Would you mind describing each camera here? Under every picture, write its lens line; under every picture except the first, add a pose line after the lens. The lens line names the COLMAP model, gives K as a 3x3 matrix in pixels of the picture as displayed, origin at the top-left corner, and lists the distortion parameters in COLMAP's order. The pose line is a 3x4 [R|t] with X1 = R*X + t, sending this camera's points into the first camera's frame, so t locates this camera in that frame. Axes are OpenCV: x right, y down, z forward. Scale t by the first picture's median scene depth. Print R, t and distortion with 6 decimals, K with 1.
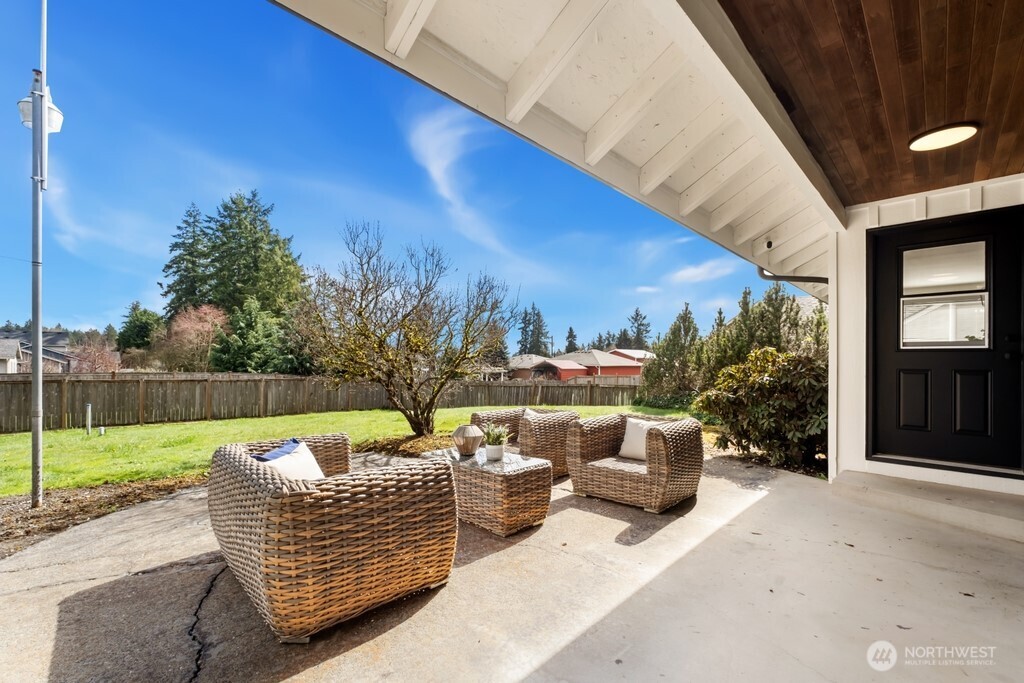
lens RADIAL K [[438.9, 0, 509.5], [0, 438.9, 359.3], [0, 0, 1]] dist [-0.002769, -0.000076]
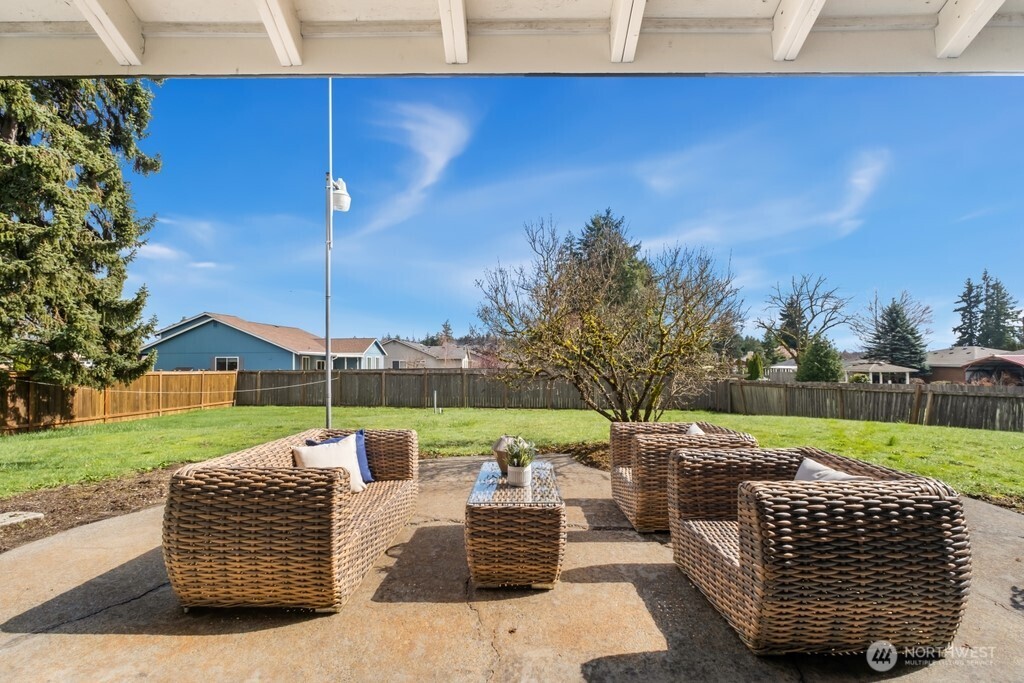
lens RADIAL K [[439.1, 0, 512.0], [0, 439.1, 341.5], [0, 0, 1]] dist [-0.002940, -0.000213]
pose [[0.708341, -0.034439, -0.705029, 0.089654], [0.010211, 0.999204, -0.038550, 0.000361], [0.705796, 0.020108, 0.708130, 0.073929]]
